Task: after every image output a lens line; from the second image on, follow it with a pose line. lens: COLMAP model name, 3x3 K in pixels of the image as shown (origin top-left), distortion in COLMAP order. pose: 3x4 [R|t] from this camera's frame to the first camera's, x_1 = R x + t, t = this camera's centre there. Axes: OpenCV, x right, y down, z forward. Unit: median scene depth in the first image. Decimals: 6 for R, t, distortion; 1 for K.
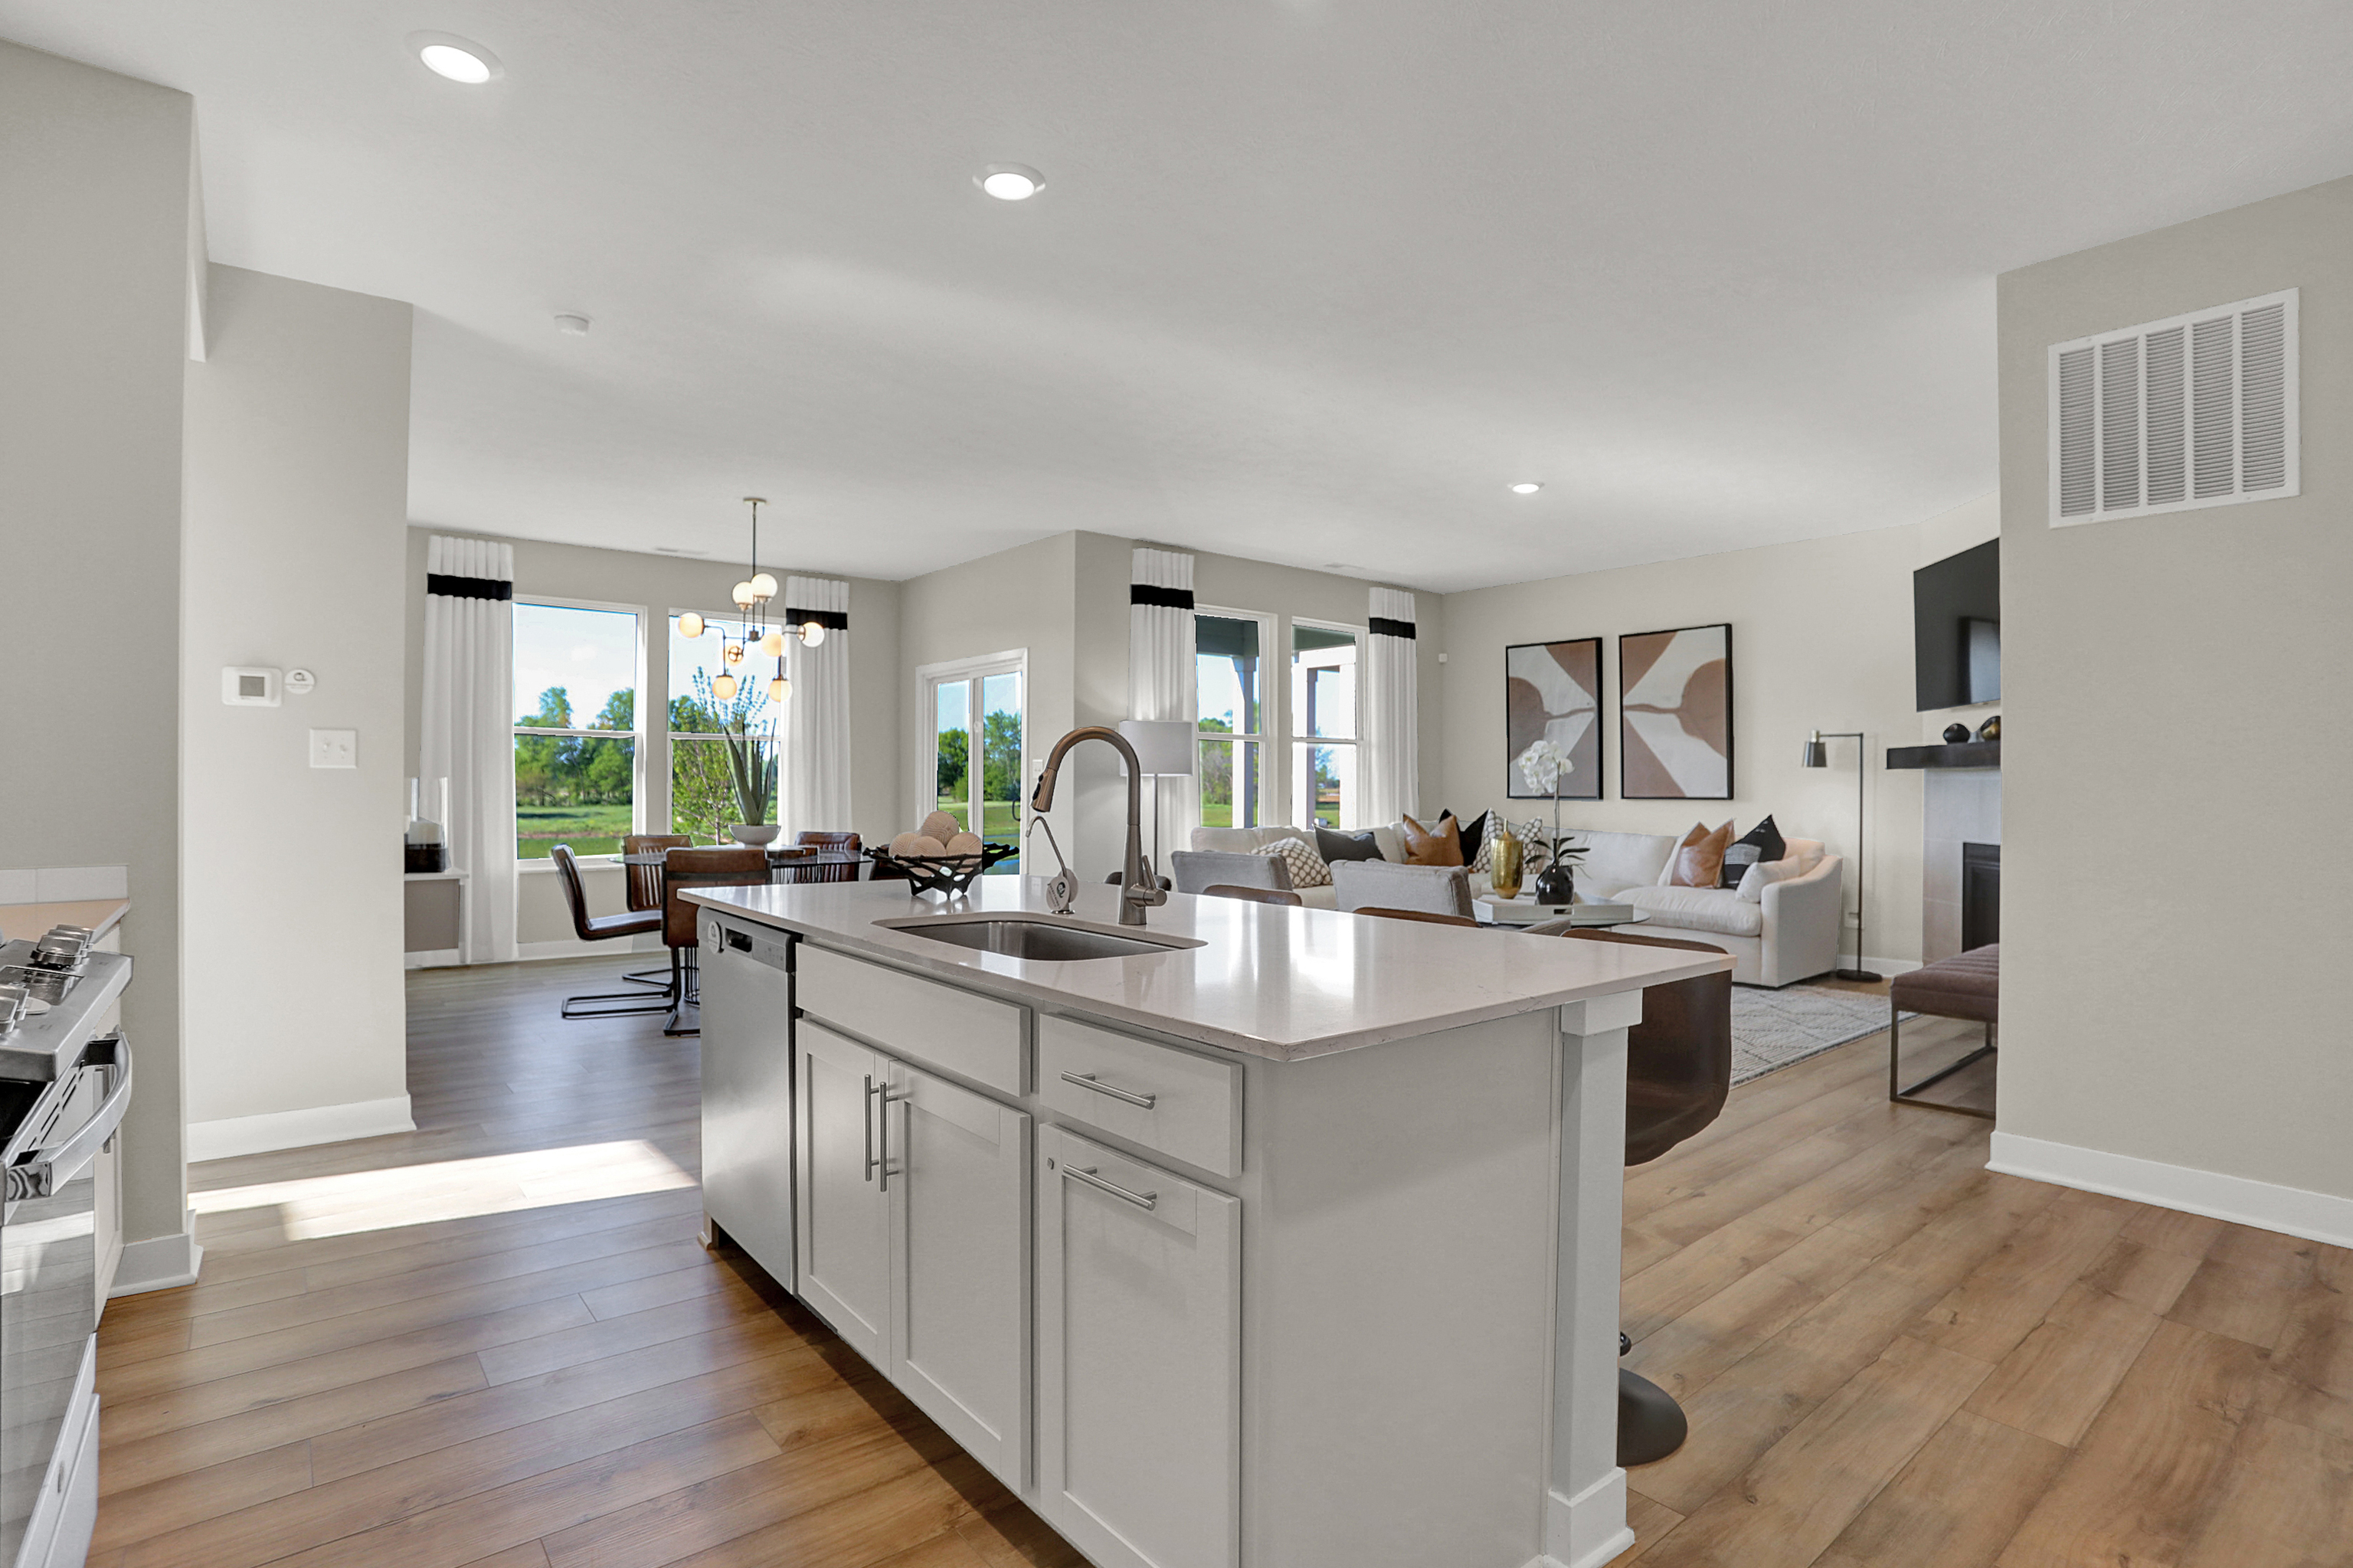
lens RADIAL K [[1153.7, 0, 1194.8], [0, 1153.7, 792.7], [0, 0, 1]] dist [-0.036408, 0.000598]
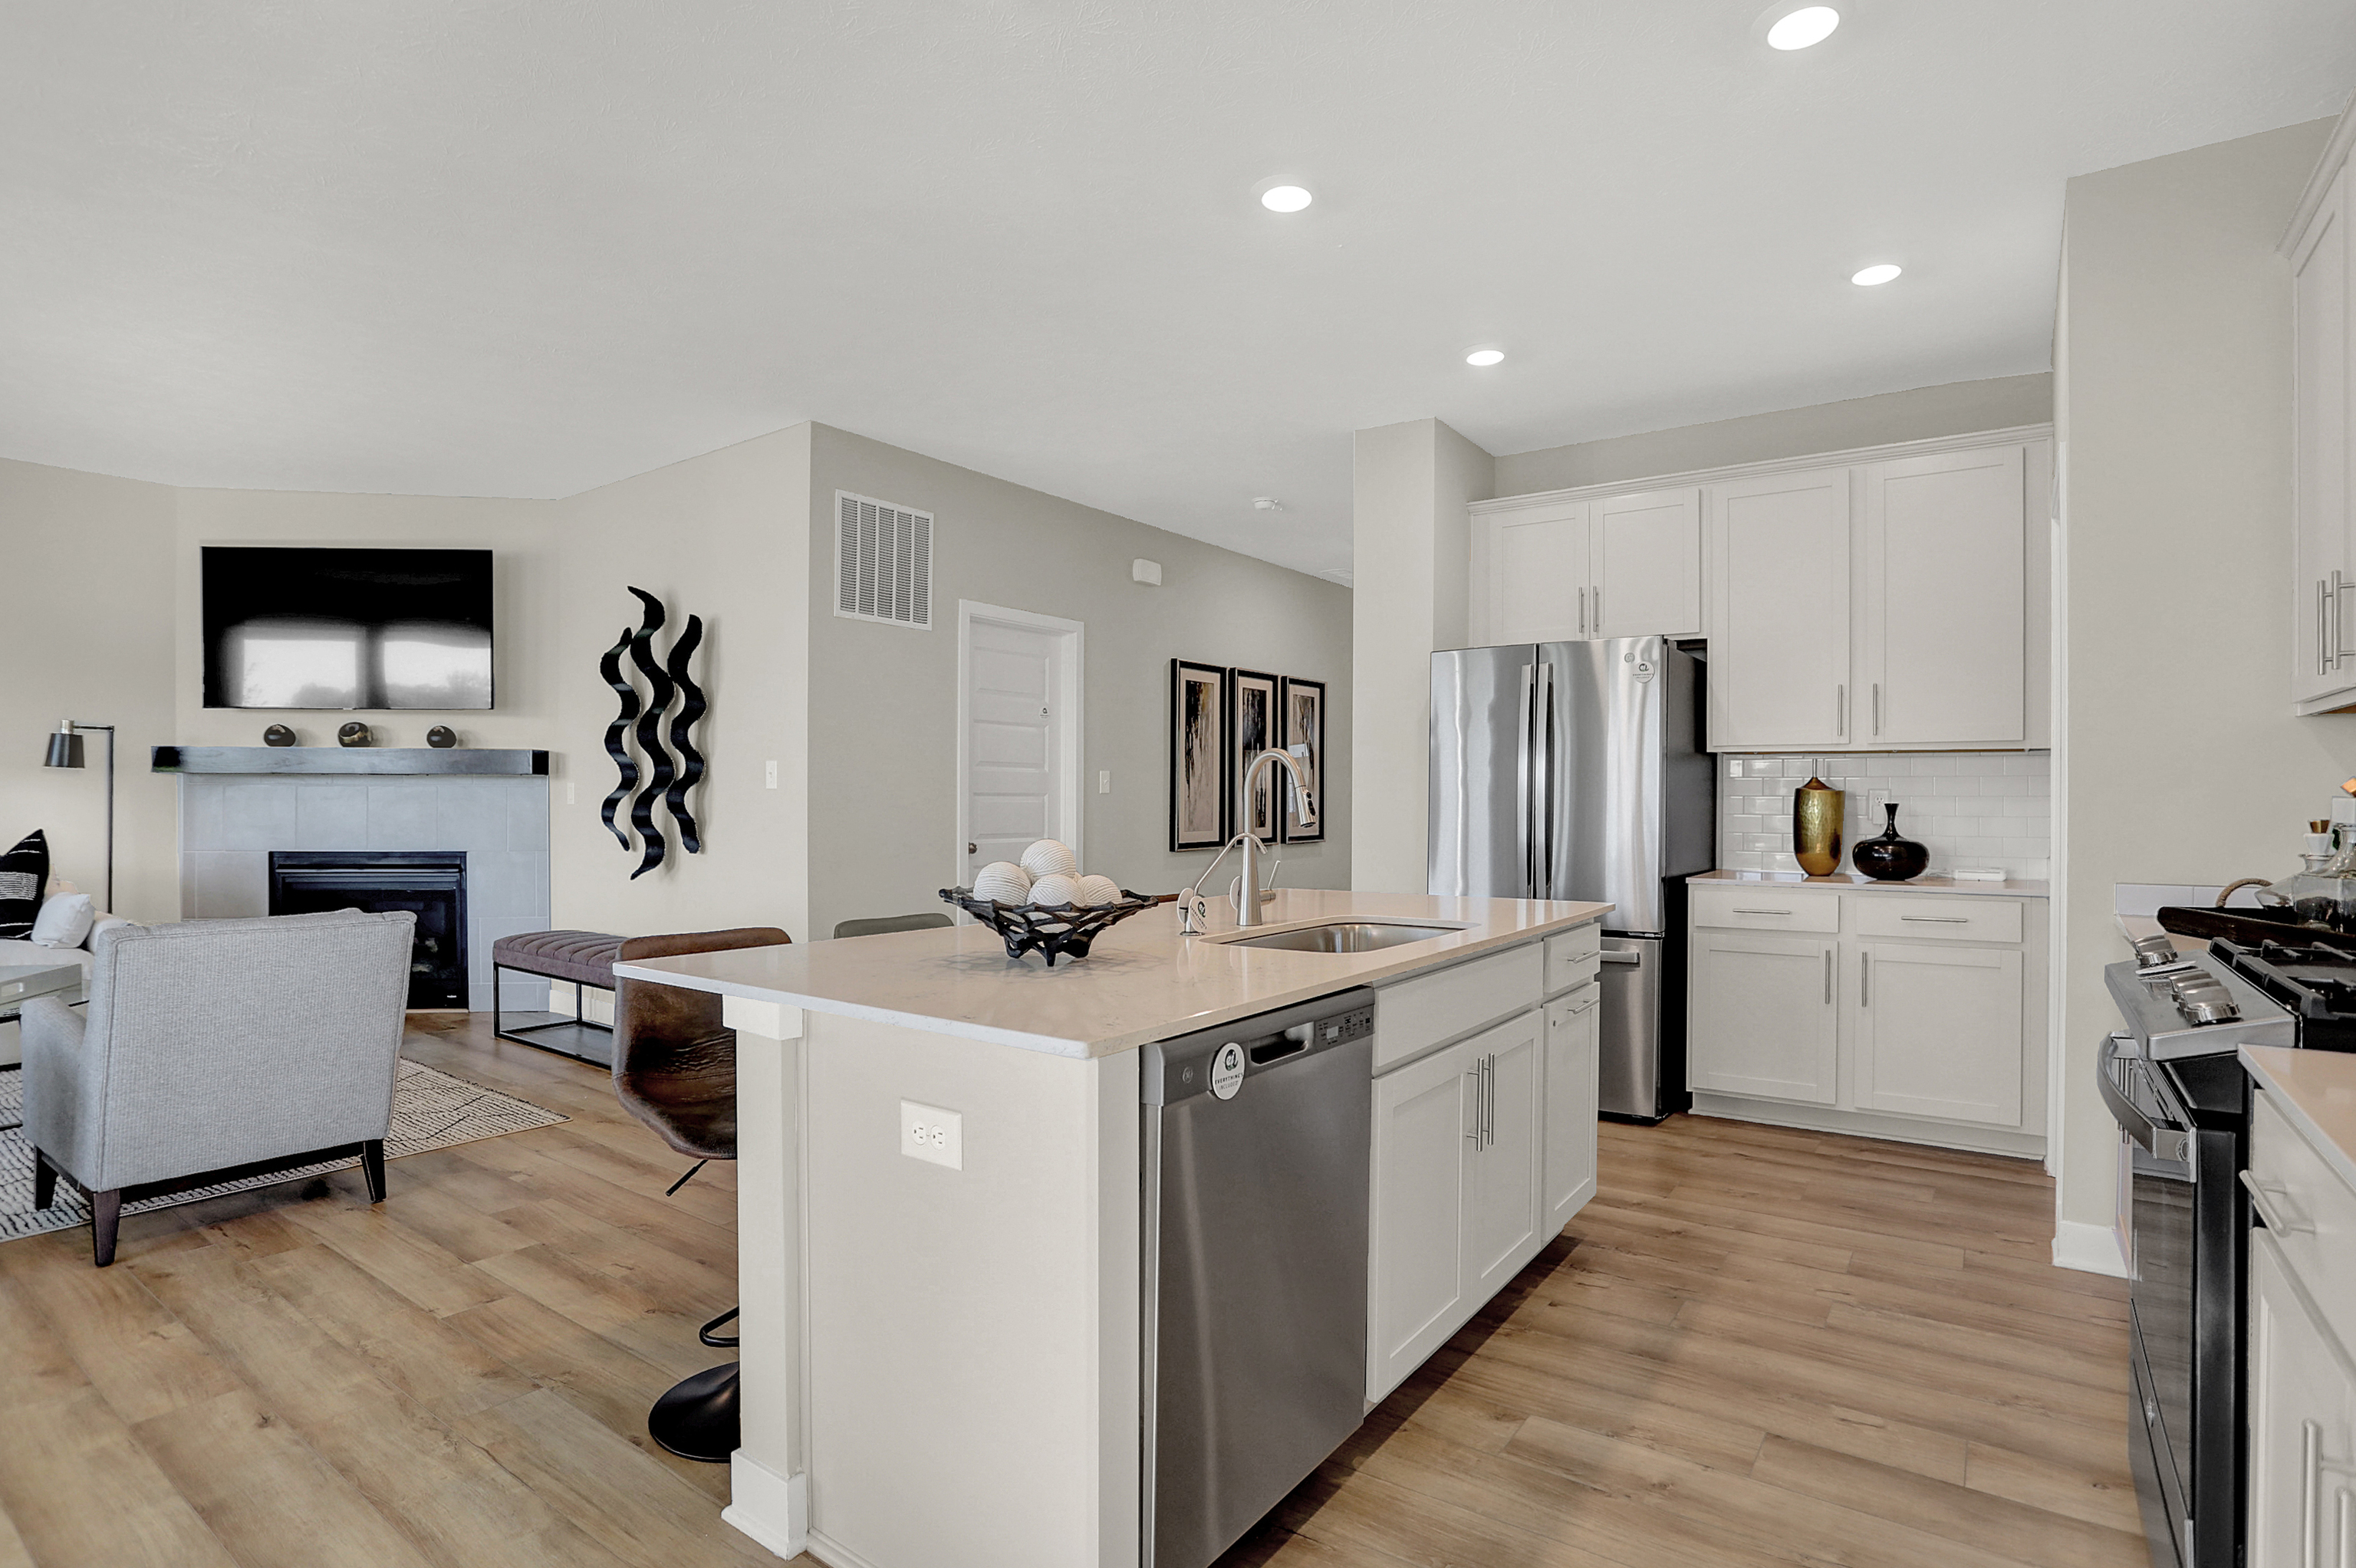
lens RADIAL K [[1155.0, 0, 1196.3], [0, 1155.0, 792.7], [0, 0, 1]] dist [-0.036408, 0.000598]
pose [[-0.252177, -0.000383, 0.967681, -0.345911], [0.001248, 0.999999, 0.000721, -0.003829], [-0.967680, 0.001389, -0.252176, 0.409781]]
